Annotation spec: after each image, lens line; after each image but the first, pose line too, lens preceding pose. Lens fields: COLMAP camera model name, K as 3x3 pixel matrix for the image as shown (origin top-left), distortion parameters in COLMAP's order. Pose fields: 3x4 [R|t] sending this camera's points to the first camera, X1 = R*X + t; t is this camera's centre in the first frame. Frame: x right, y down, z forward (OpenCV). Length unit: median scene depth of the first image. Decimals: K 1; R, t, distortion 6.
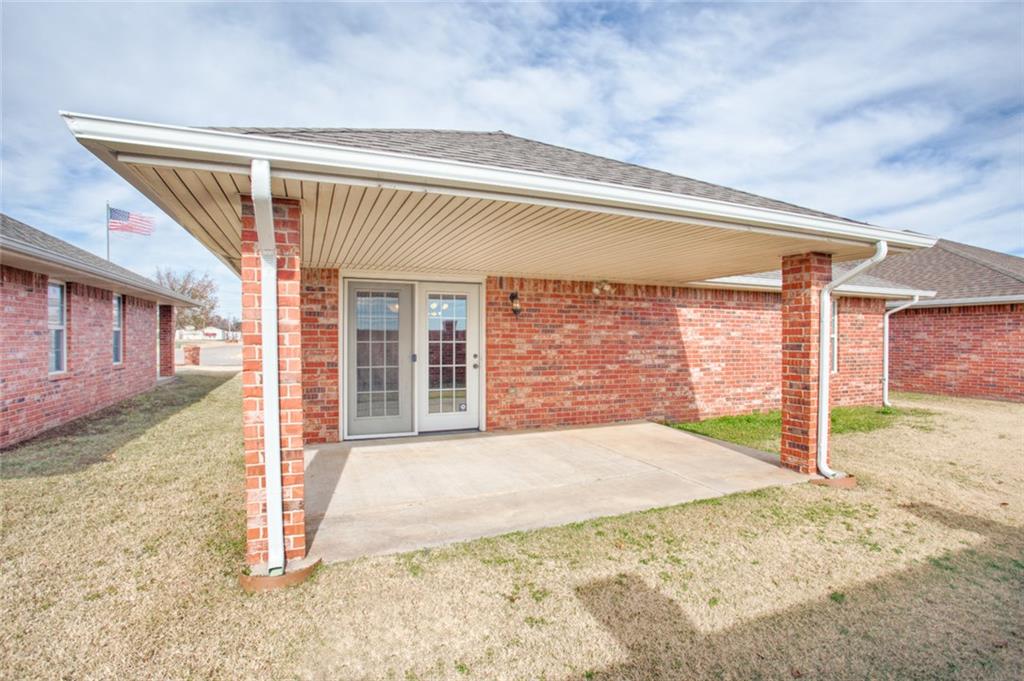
lens RADIAL K [[501.3, 0, 512.0], [0, 501.3, 340.5], [0, 0, 1]] dist [-0.074791, 0.032959]
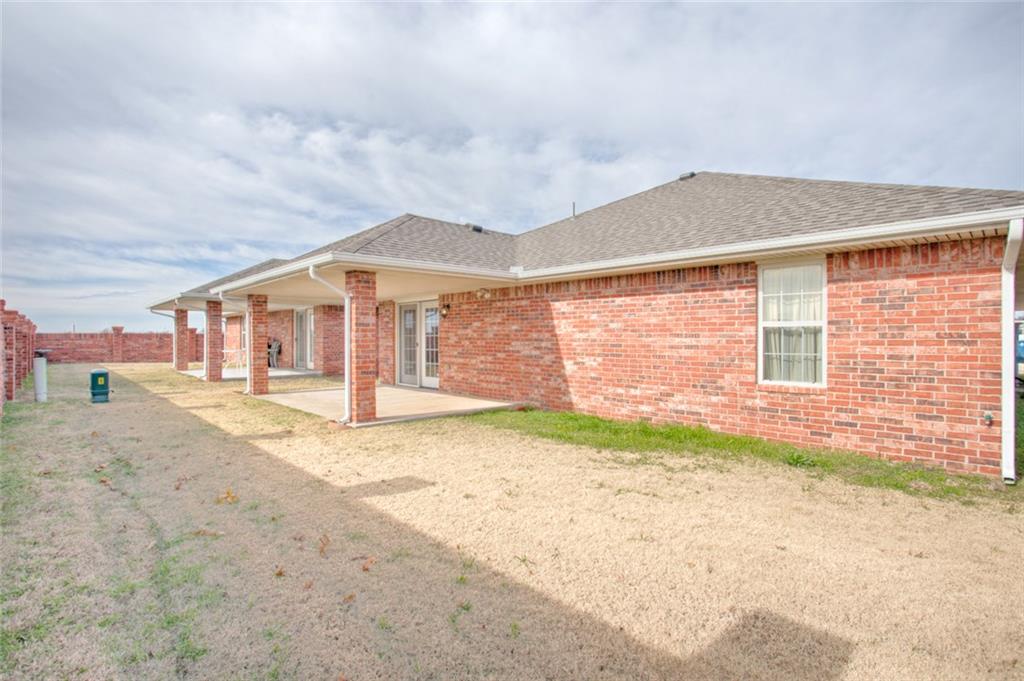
lens RADIAL K [[501.3, 0, 512.0], [0, 501.3, 340.5], [0, 0, 1]] dist [-0.074791, 0.032959]
pose [[0.348759, 0.002663, -0.937209, 1.295741], [-0.002787, 0.999994, 0.001804, 0.013105], [0.937208, 0.001983, 0.348764, 0.551550]]
